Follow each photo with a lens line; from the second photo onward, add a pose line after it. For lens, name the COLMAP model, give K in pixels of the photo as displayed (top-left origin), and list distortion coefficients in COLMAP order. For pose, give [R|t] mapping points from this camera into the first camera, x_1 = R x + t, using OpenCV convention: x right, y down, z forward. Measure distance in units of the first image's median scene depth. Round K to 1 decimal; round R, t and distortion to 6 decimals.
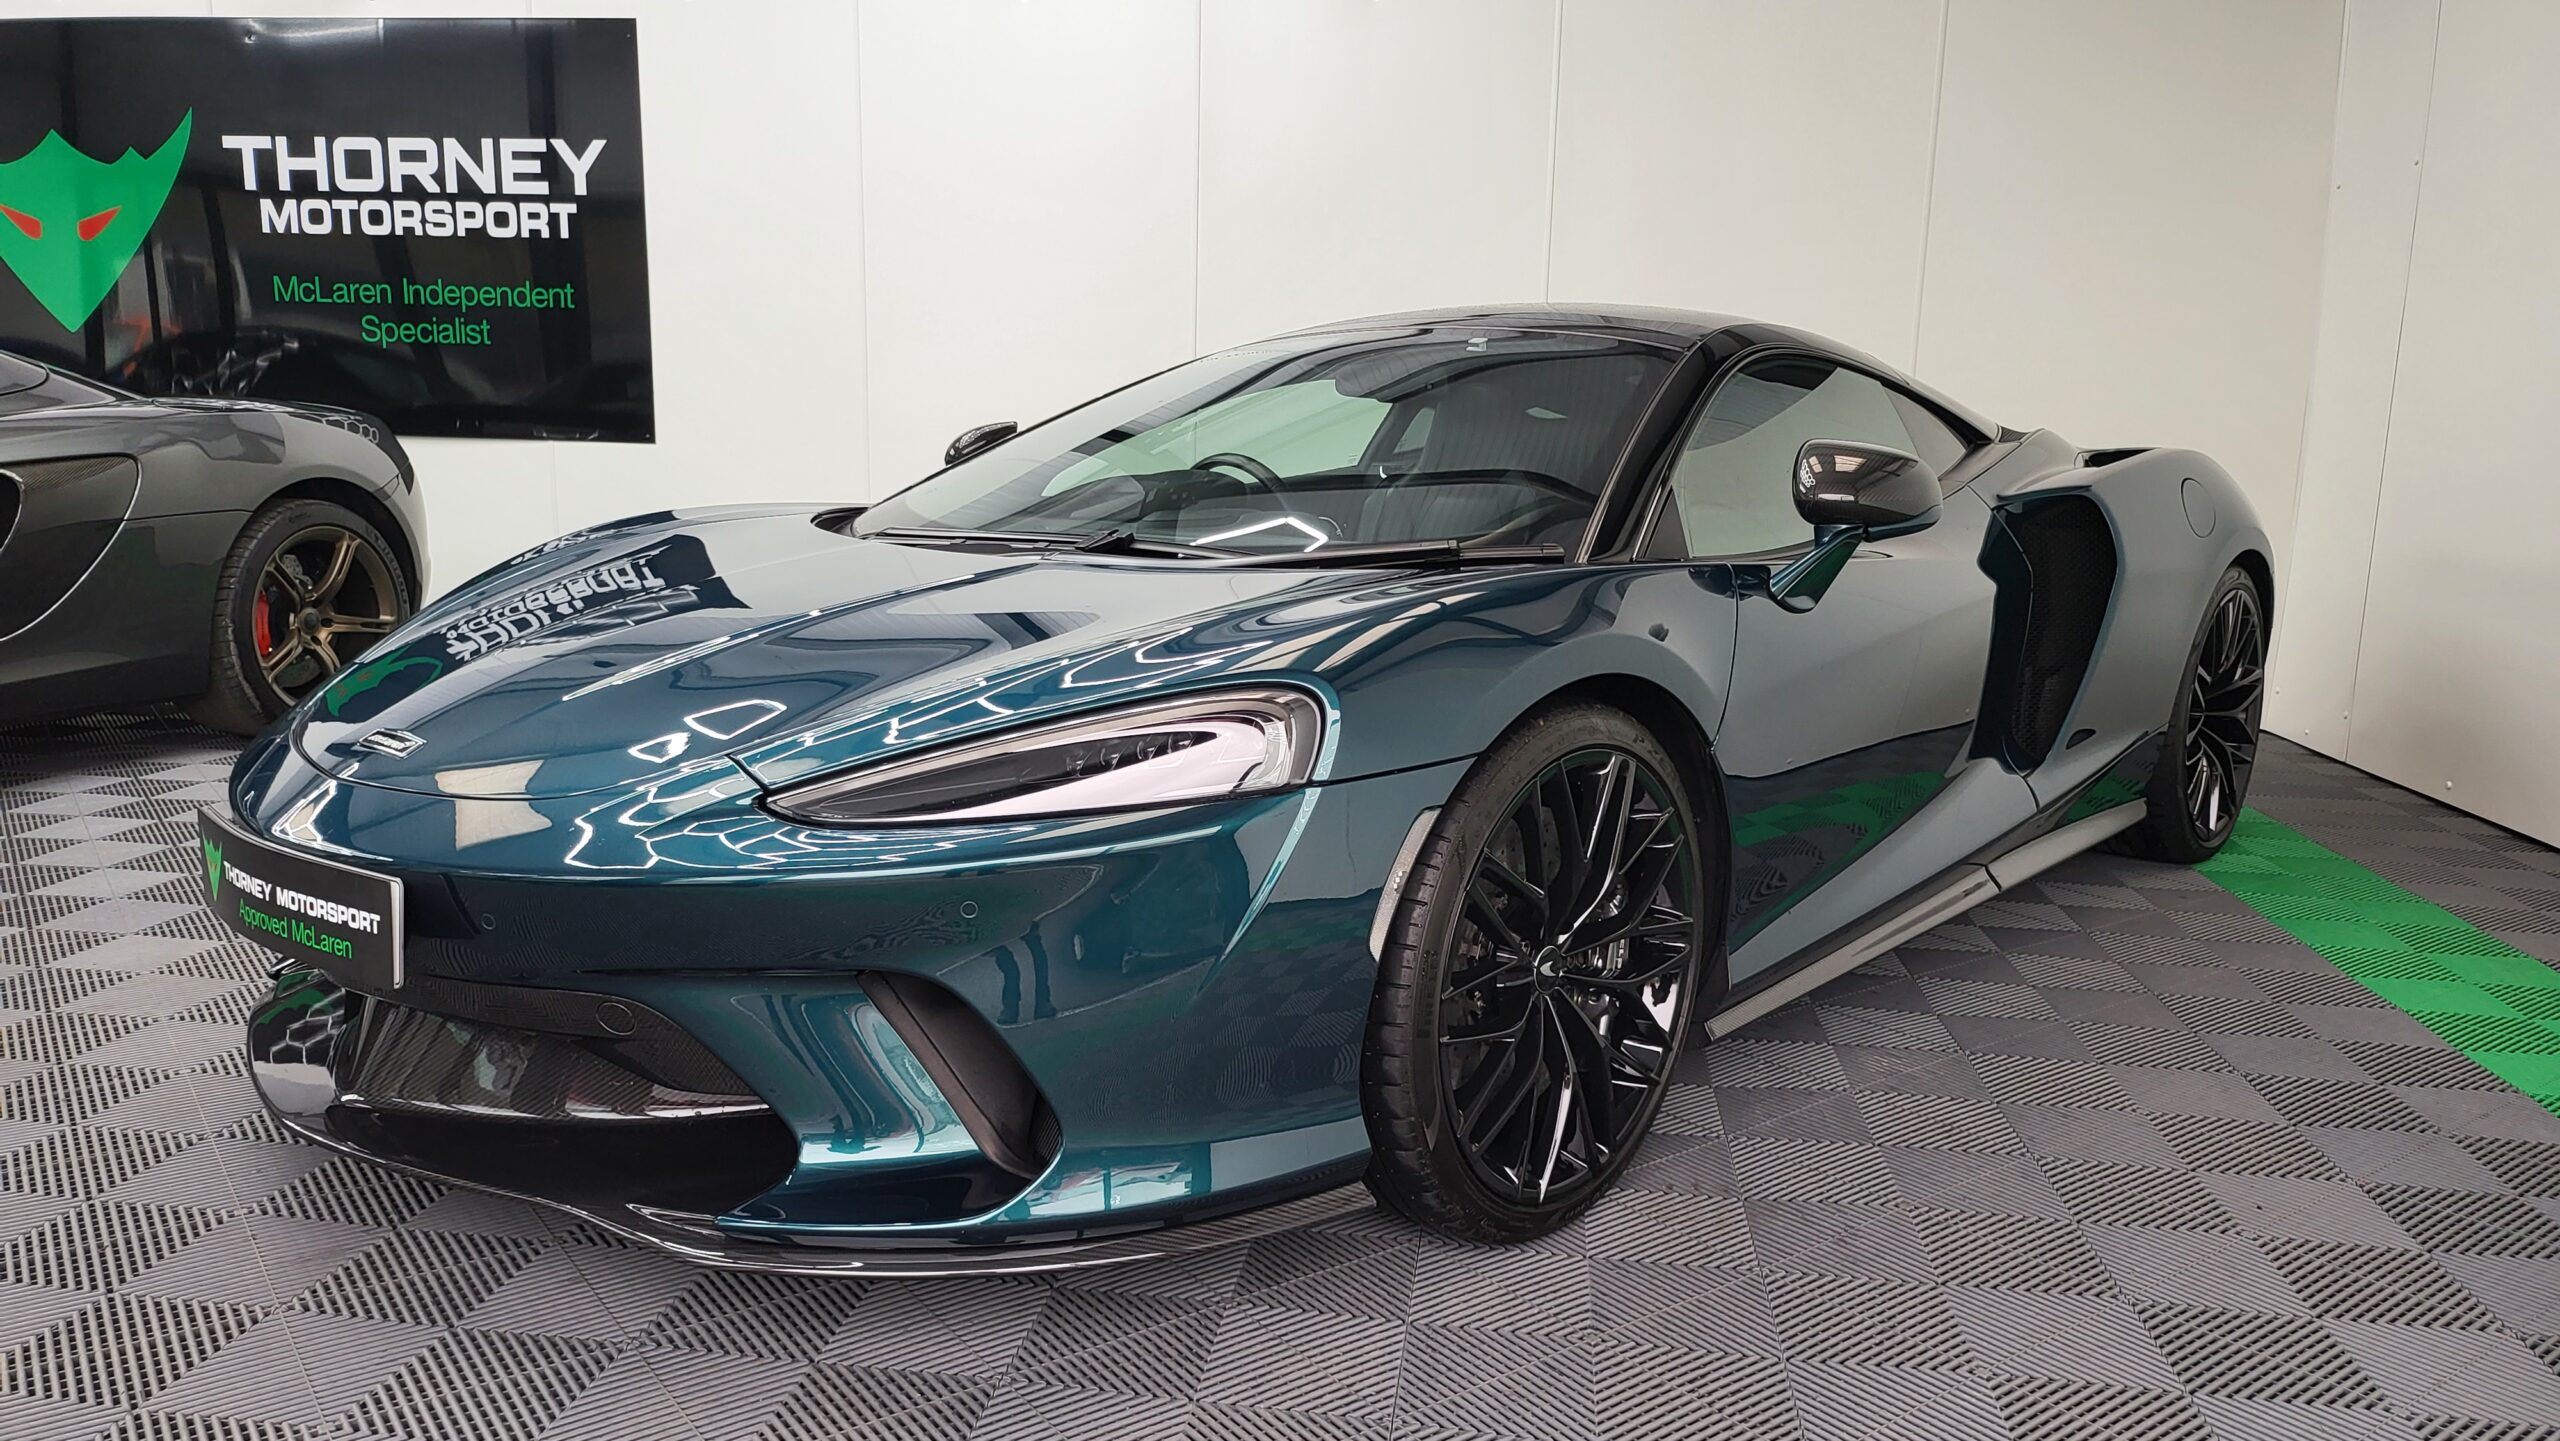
lens RADIAL K [[1797.0, 0, 1273.2], [0, 1797.0, 733.4], [0, 0, 1]] dist [0.043047, -0.047144]
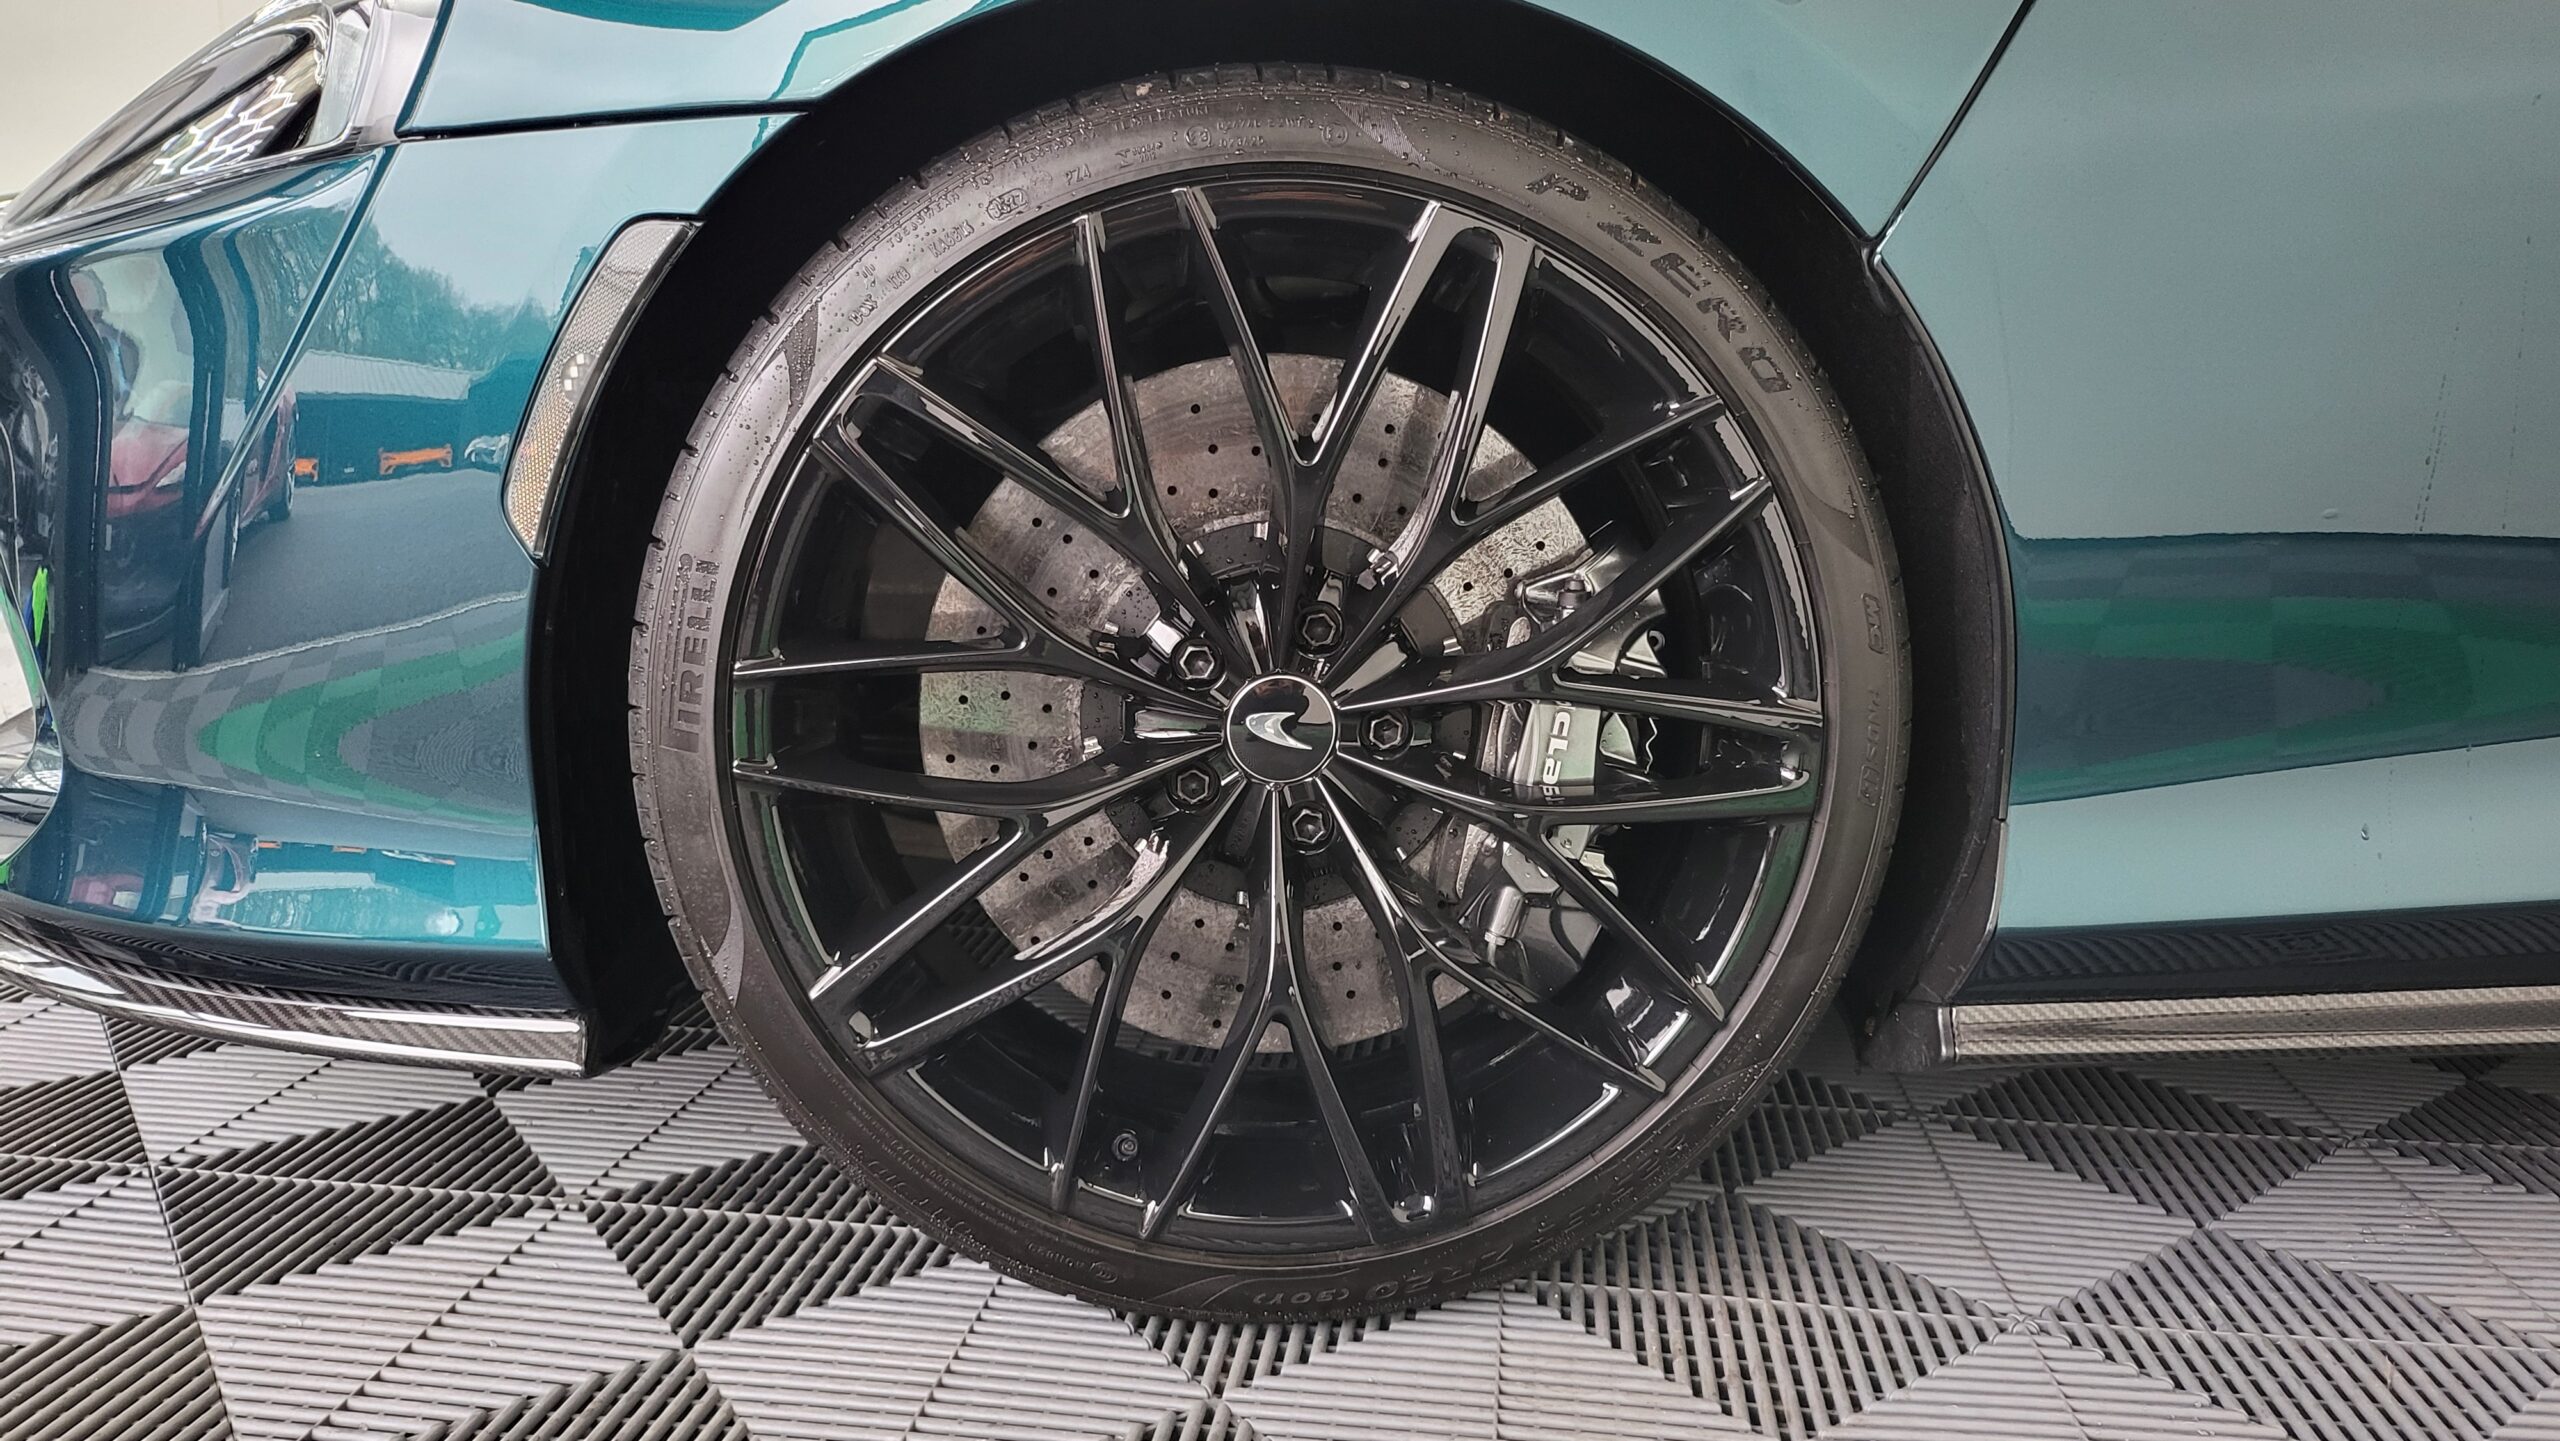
lens RADIAL K [[1797.0, 0, 1291.4], [0, 1797.0, 704.0], [0, 0, 1]] dist [0.043047, -0.047144]
pose [[0.711548, 0.116741, -0.692871, 0.151010], [-0.120352, 0.991777, 0.043507, 0.035050], [0.692253, 0.052431, 0.719747, 0.228301]]
